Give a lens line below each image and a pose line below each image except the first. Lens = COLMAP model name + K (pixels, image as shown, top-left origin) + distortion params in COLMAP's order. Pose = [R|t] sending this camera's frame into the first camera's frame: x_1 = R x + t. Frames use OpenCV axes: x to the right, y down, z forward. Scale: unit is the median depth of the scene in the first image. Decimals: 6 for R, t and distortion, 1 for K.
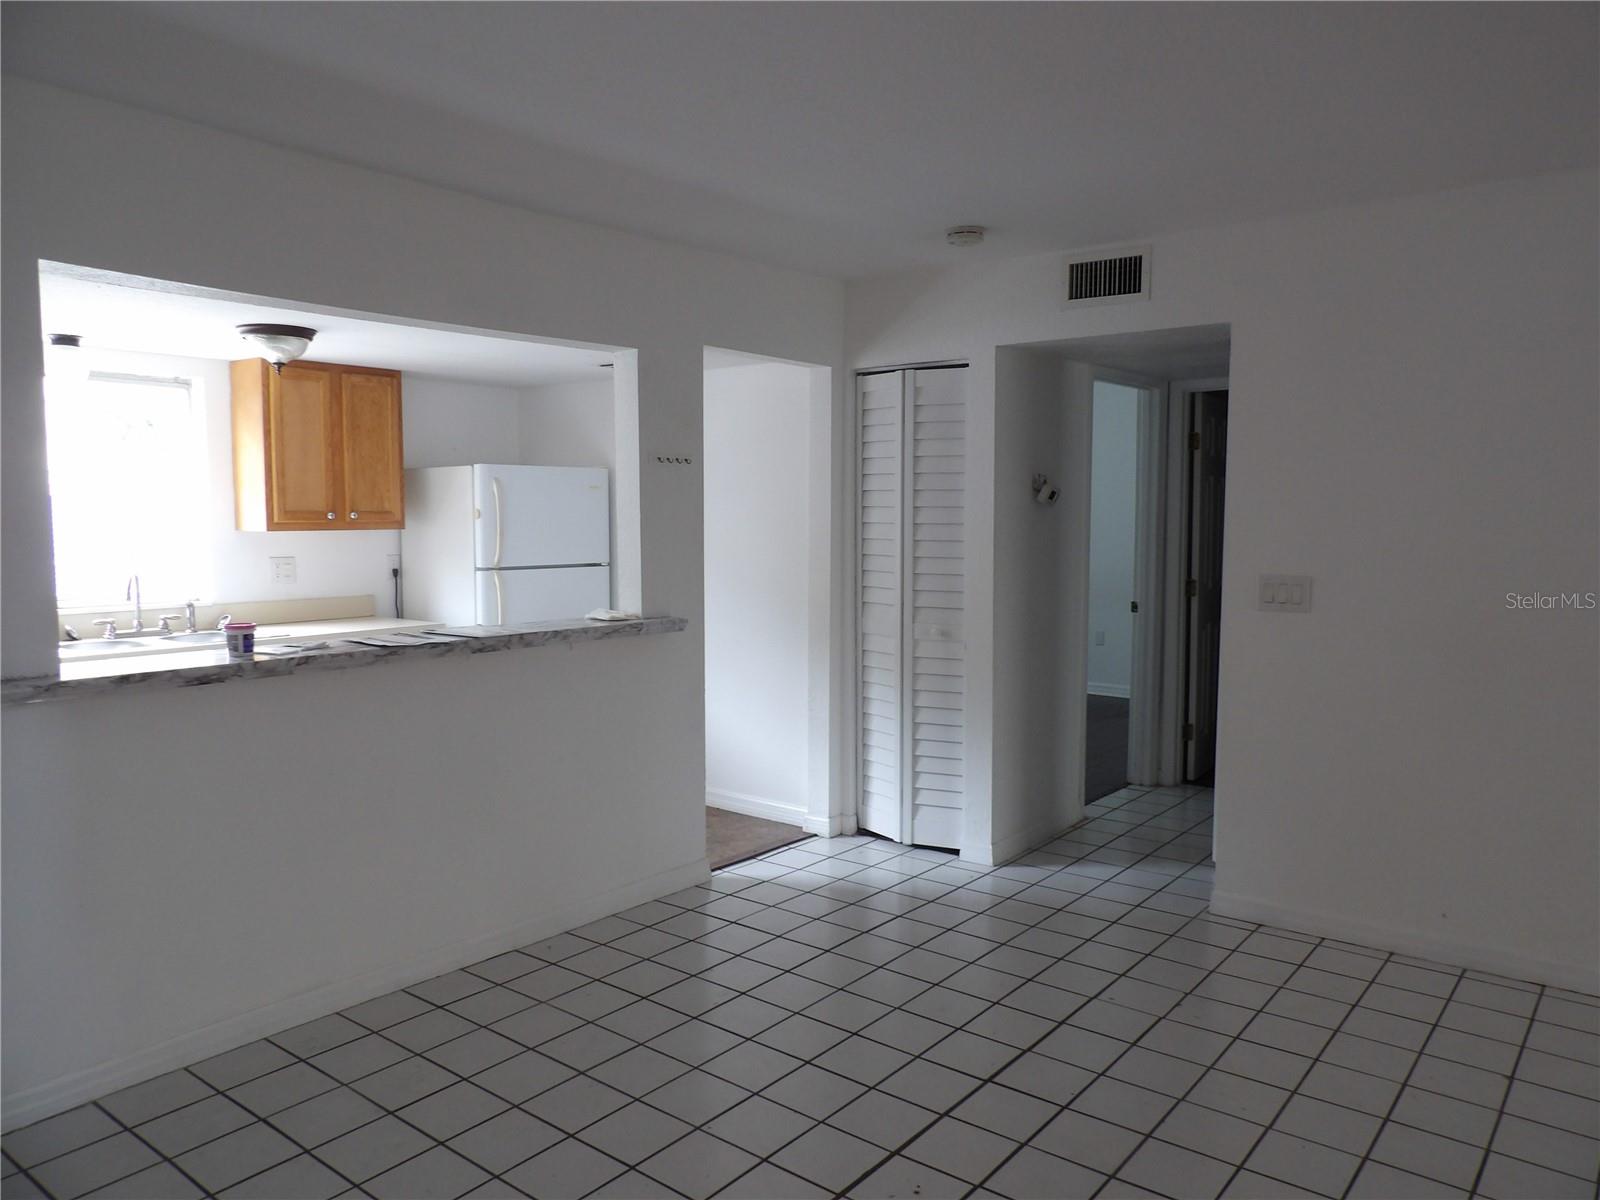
lens RADIAL K [[1152.4, 0, 800.0], [0, 1152.4, 600.0], [0, 0, 1]] dist [-0.003330, 0.009677]
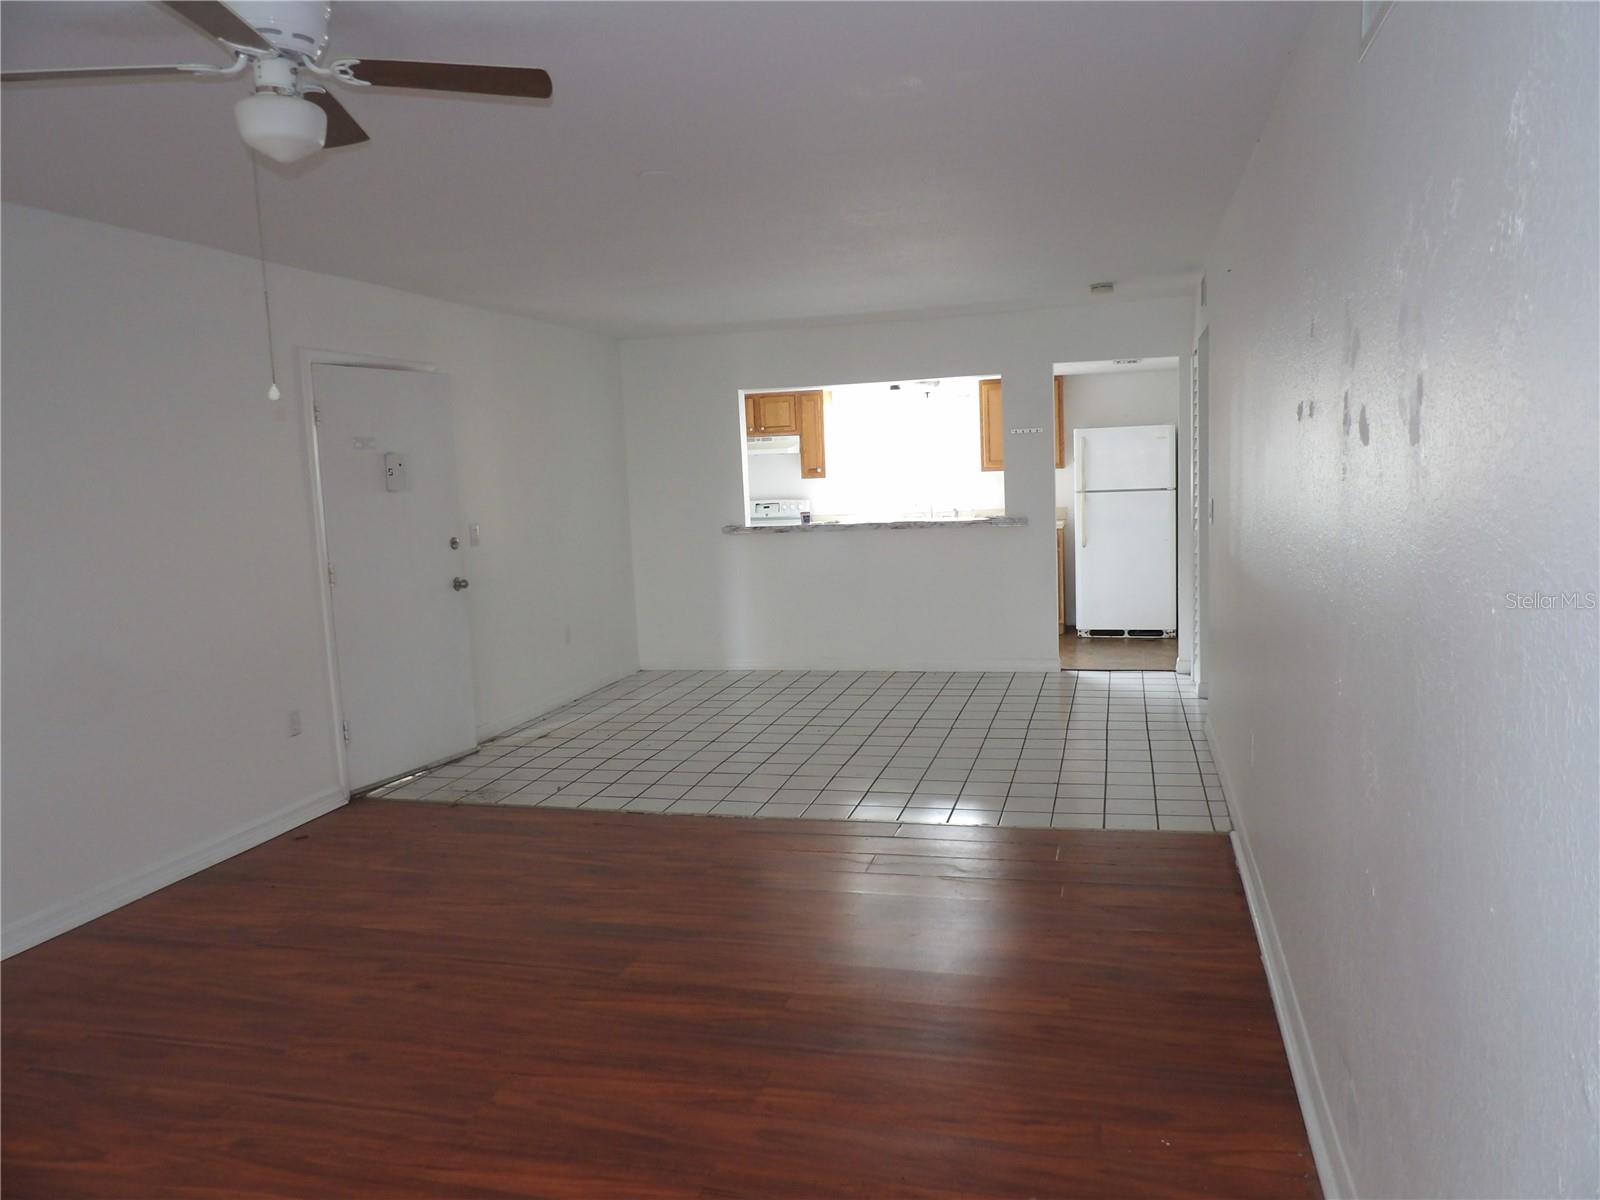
lens RADIAL K [[1152.4, 0, 800.0], [0, 1152.4, 600.0], [0, 0, 1]] dist [-0.003330, 0.009677]
pose [[0.390220, 0.088124, -0.916495, 1.526975], [-0.028601, 0.996089, 0.083599, 0.001687], [0.920277, -0.006409, 0.391214, -0.038849]]
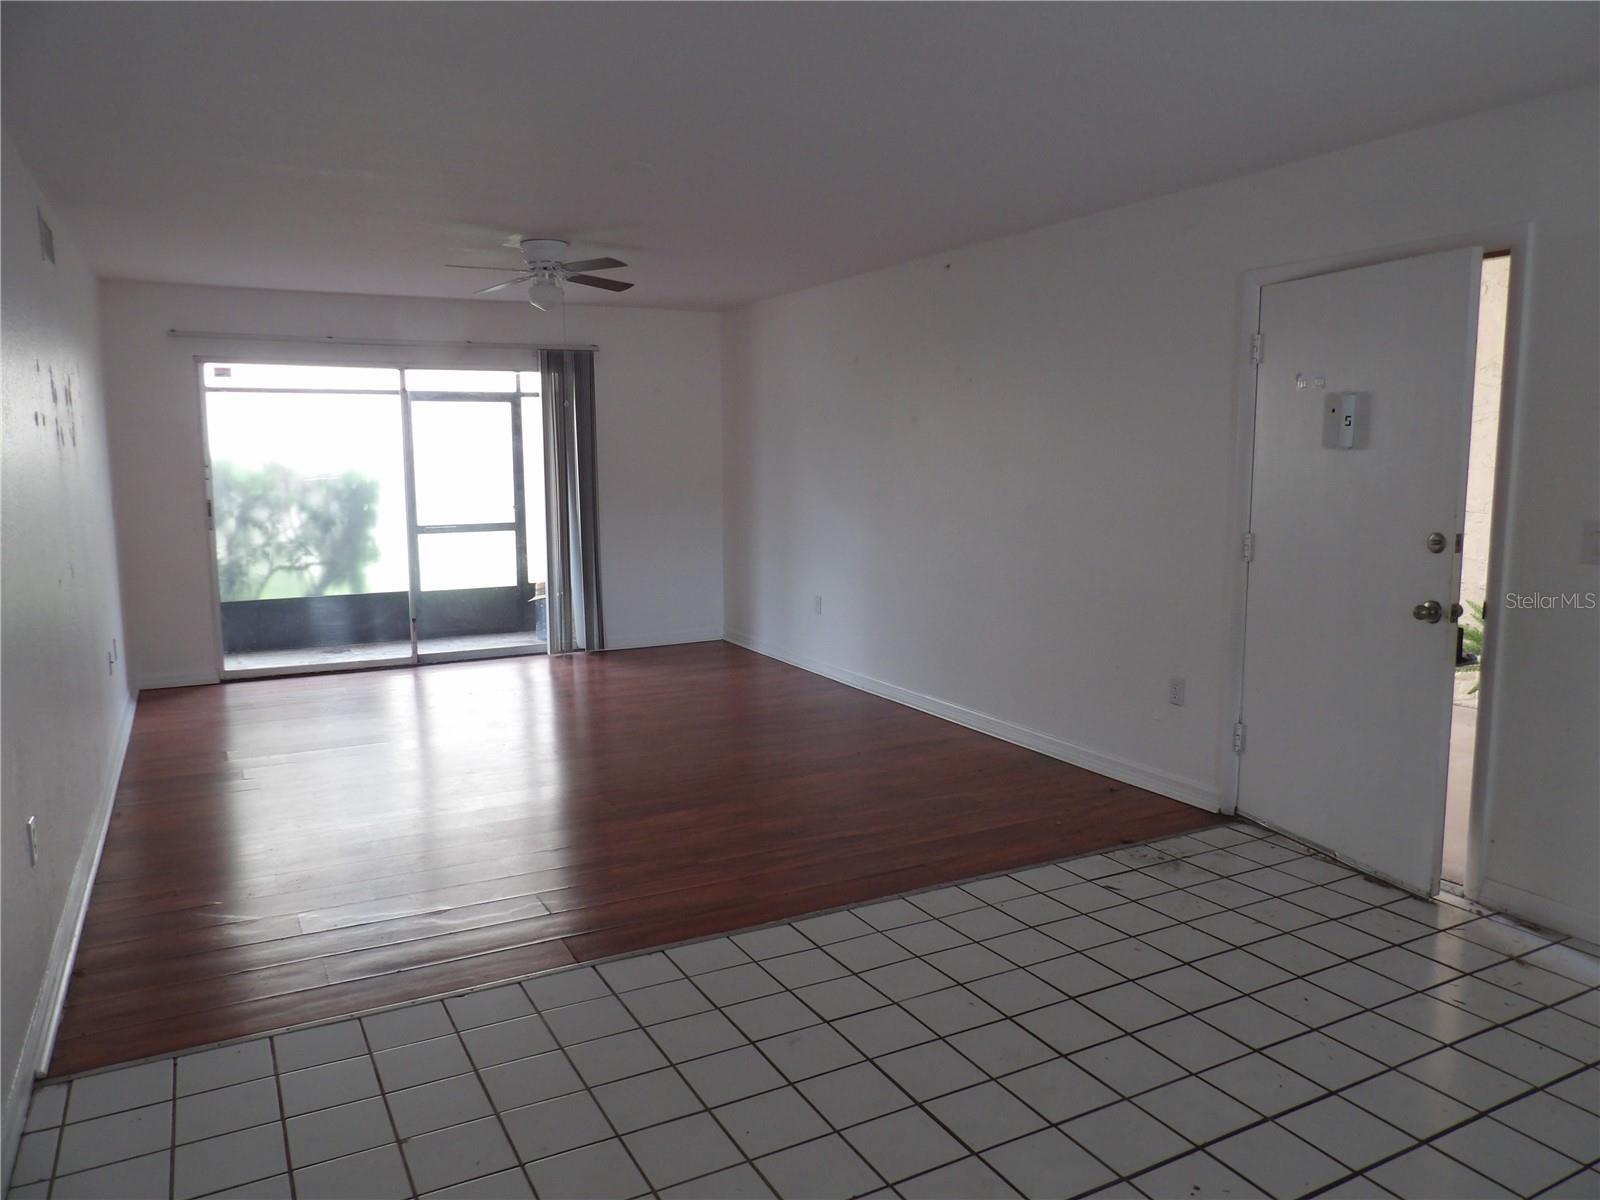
lens RADIAL K [[1152.4, 0, 800.0], [0, 1152.4, 600.0], [0, 0, 1]] dist [-0.003330, 0.009677]
pose [[-0.917096, -0.046598, 0.395935, -3.290392], [0.037037, 0.978892, 0.200995, -0.275603], [-0.396943, 0.198996, -0.896011, 3.790627]]
